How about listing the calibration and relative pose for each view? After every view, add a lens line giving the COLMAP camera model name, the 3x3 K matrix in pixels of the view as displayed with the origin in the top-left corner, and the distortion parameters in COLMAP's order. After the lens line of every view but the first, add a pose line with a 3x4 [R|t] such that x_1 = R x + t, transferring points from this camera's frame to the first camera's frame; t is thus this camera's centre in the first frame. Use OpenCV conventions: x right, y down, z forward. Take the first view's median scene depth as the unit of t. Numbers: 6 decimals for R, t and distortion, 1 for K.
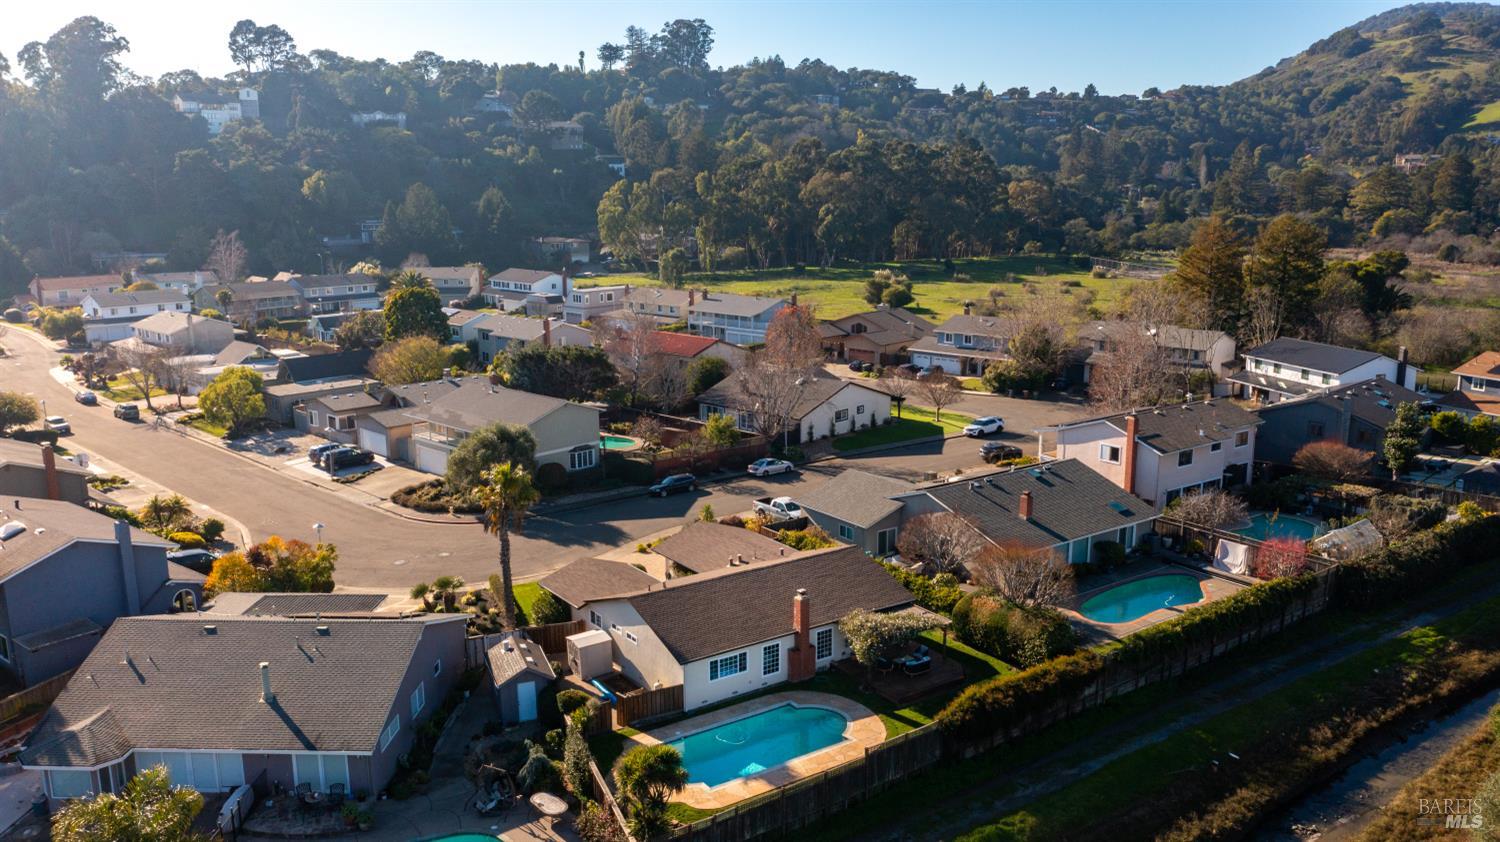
lens RADIAL K [[1183.0, 0, 750.0], [0, 1183.0, 421.0], [0, 0, 1]] dist [-0.009377, 0.005492]
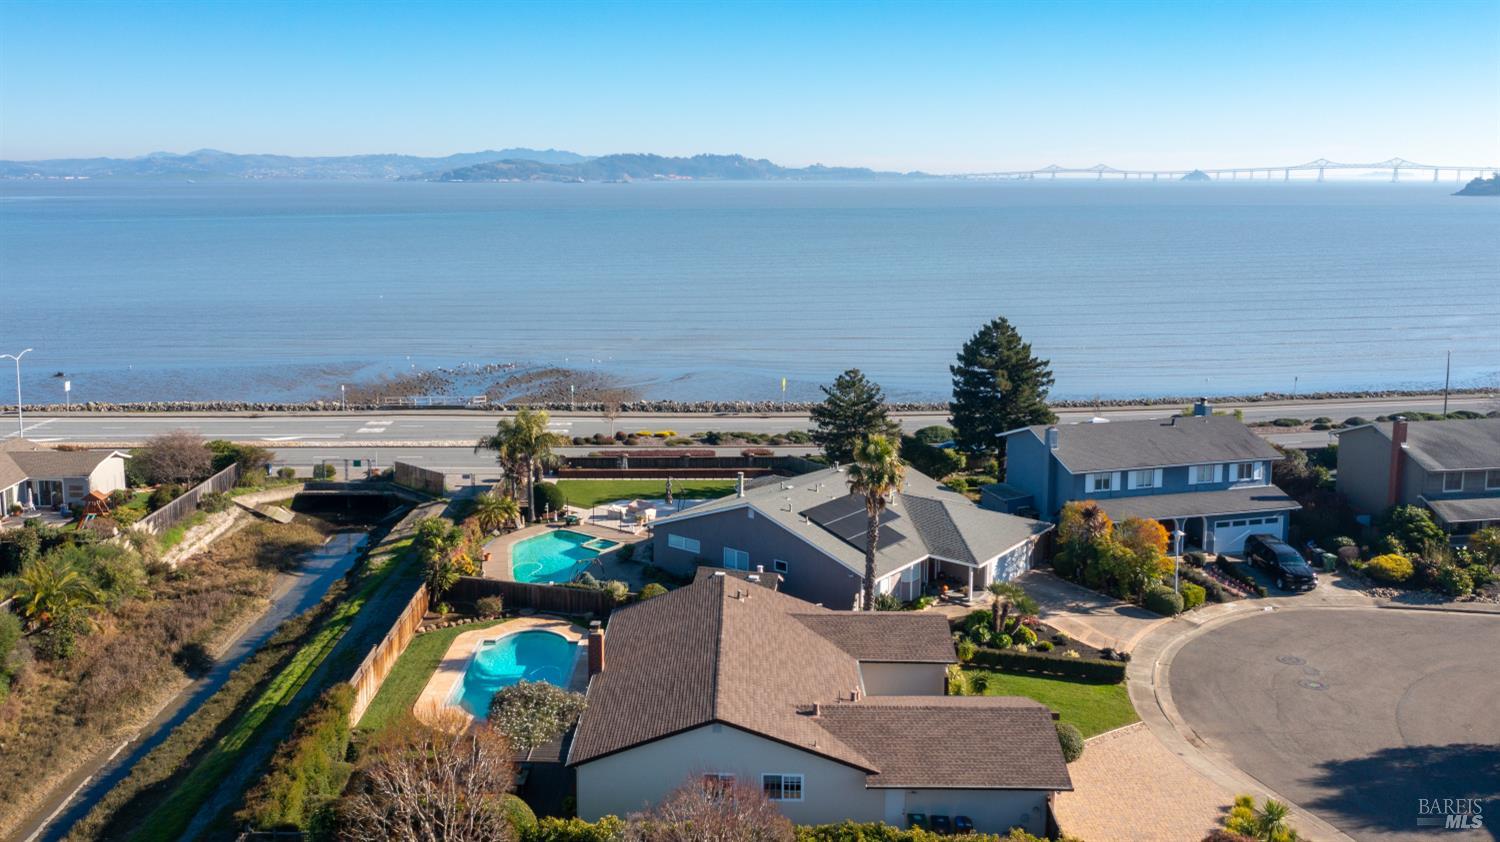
lens RADIAL K [[1236.9, 0, 714.3], [0, 1236.9, 305.2], [0, 0, 1]] dist [-0.007988, -0.006300]
pose [[-0.589200, 0.093269, -0.802586, 0.108555], [-0.160698, 0.959944, 0.229528, -0.044972], [0.791846, 0.264212, -0.550611, 0.245696]]
